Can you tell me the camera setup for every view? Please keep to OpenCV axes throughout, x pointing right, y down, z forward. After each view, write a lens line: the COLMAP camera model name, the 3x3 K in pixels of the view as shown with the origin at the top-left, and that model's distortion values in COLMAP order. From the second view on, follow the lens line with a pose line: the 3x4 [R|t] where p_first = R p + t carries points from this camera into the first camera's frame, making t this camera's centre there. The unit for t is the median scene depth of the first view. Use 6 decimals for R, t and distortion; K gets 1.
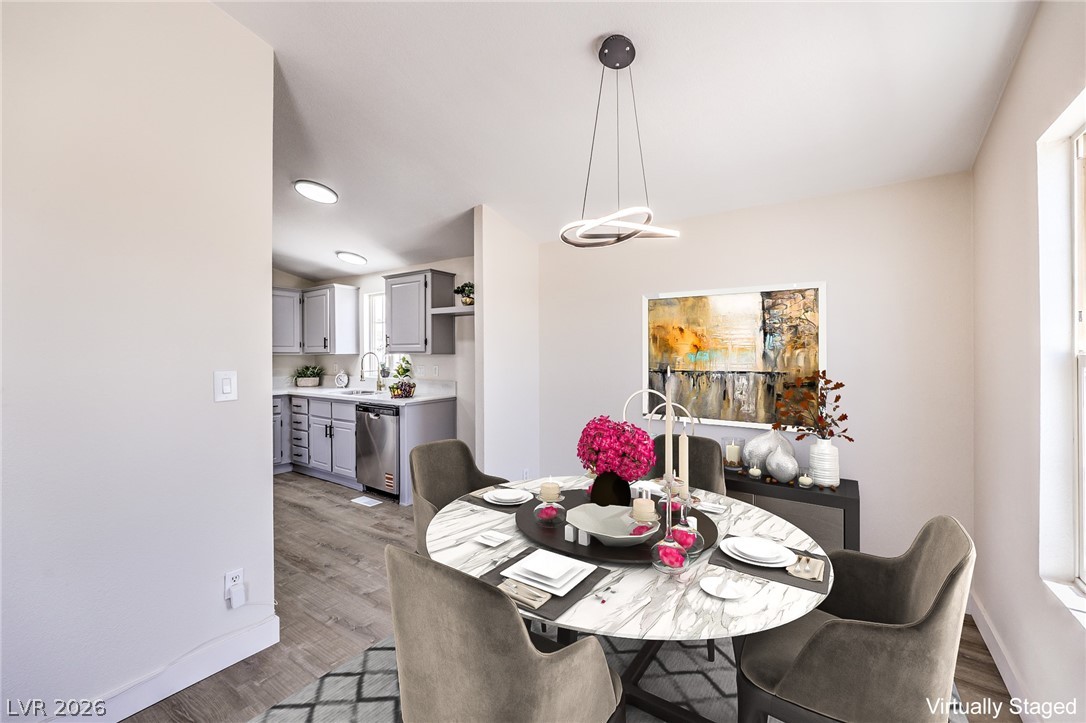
lens RADIAL K [[446.6, 0, 542.2], [0, 446.6, 358.7], [0, 0, 1]] dist [-0.000178, 0.000164]
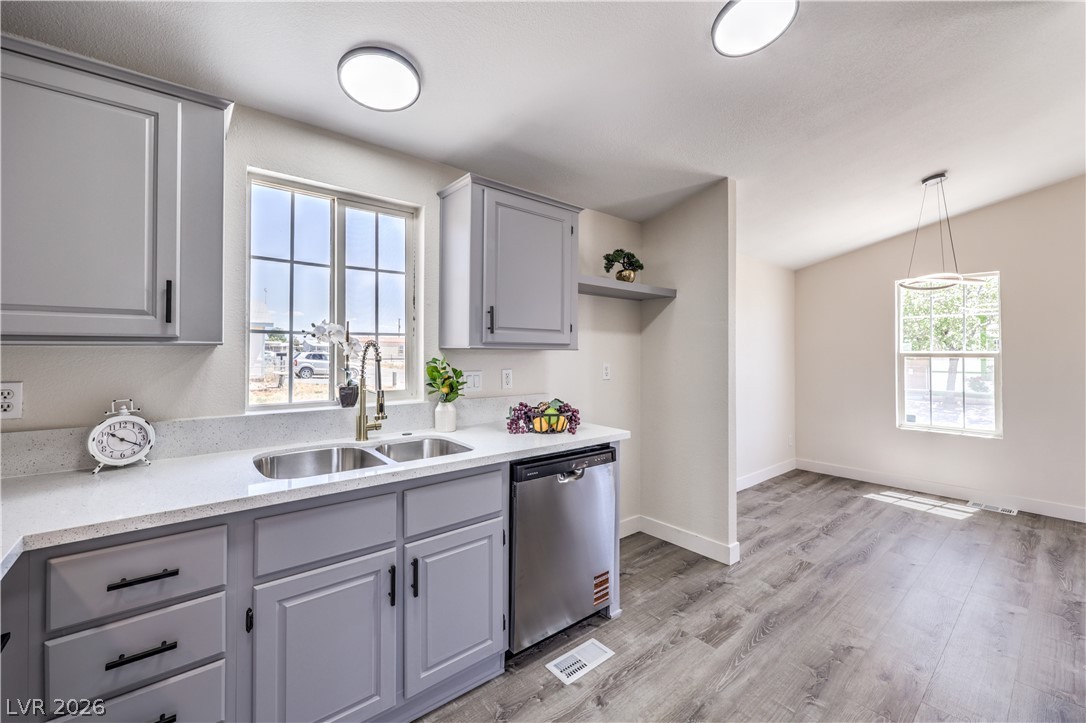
lens RADIAL K [[445.5, 0, 548.3], [0, 445.5, 349.0], [0, 0, 1]] dist [-0.002081, -0.000096]
pose [[0.258110, 0.006486, 0.966094, -0.714066], [0.000628, 0.999976, -0.006882, -0.005952], [-0.966115, 0.002383, 0.258100, 0.755165]]
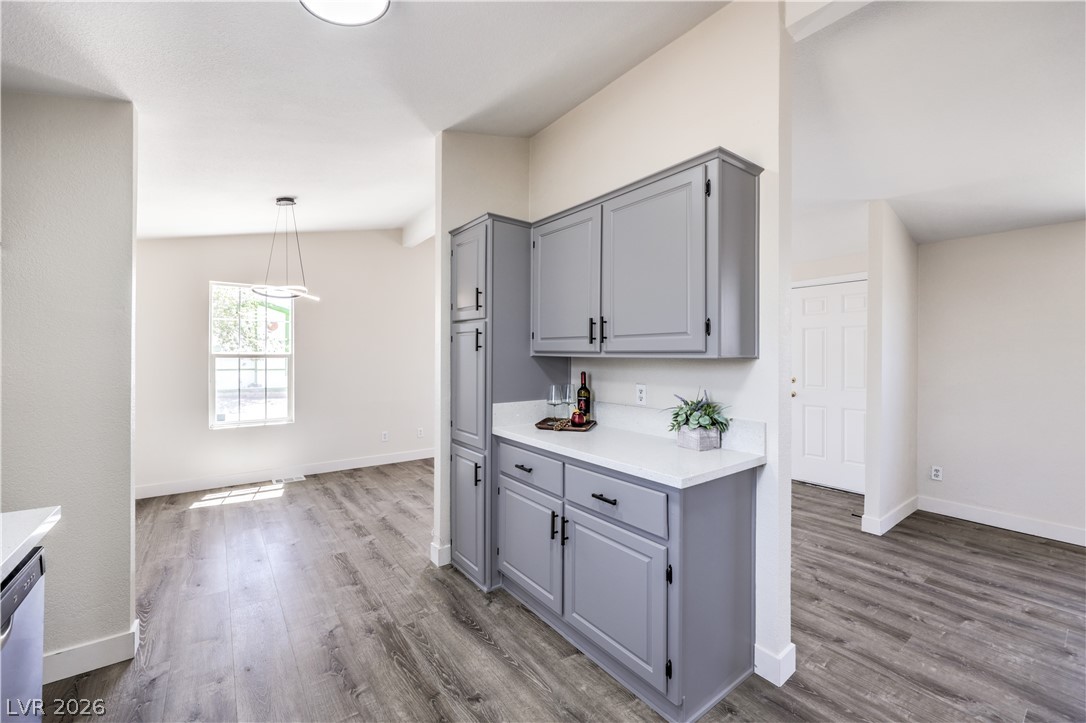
lens RADIAL K [[441.7, 0, 543.3], [0, 441.7, 353.1], [0, 0, 1]] dist [-0.000581, 0.000176]
pose [[-0.949920, -0.004558, 0.312461, -0.576589], [-0.004592, 0.999989, 0.000626, -0.008814], [-0.312460, -0.000841, -0.949931, 0.939824]]
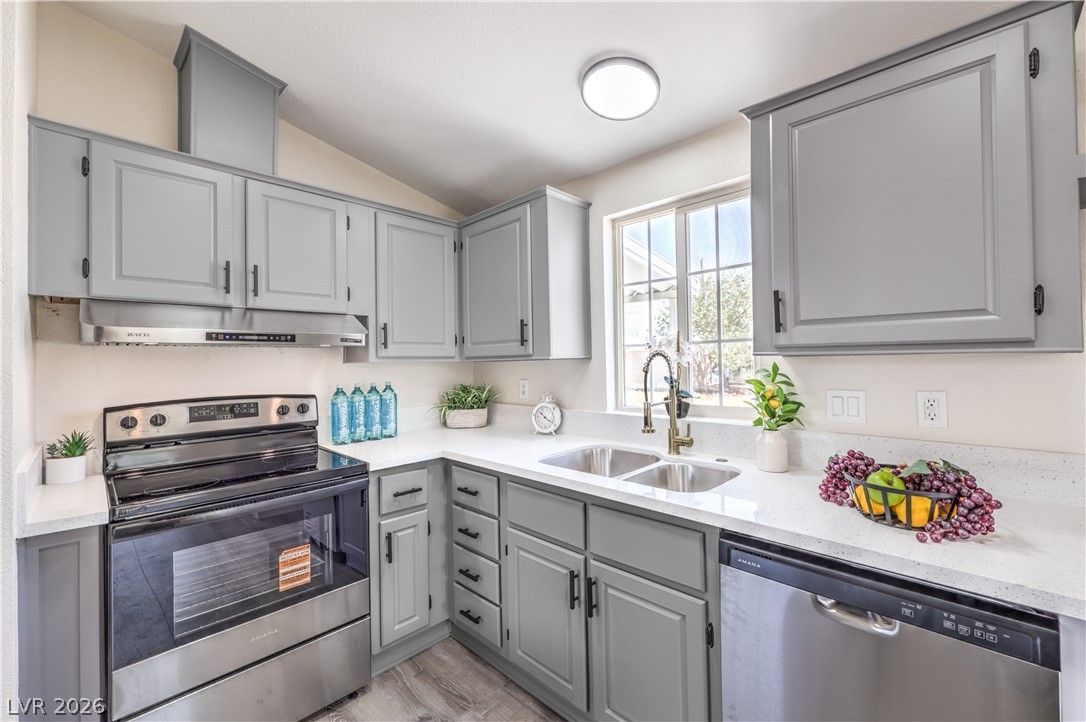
lens RADIAL K [[445.0, 0, 554.9], [0, 445.0, 357.1], [0, 0, 1]] dist [-0.001349, -0.000094]
pose [[0.988478, -0.014237, -0.150692, -0.414079], [0.011870, 0.999792, -0.016595, -0.005275], [0.150897, 0.014615, 0.988441, 0.624543]]
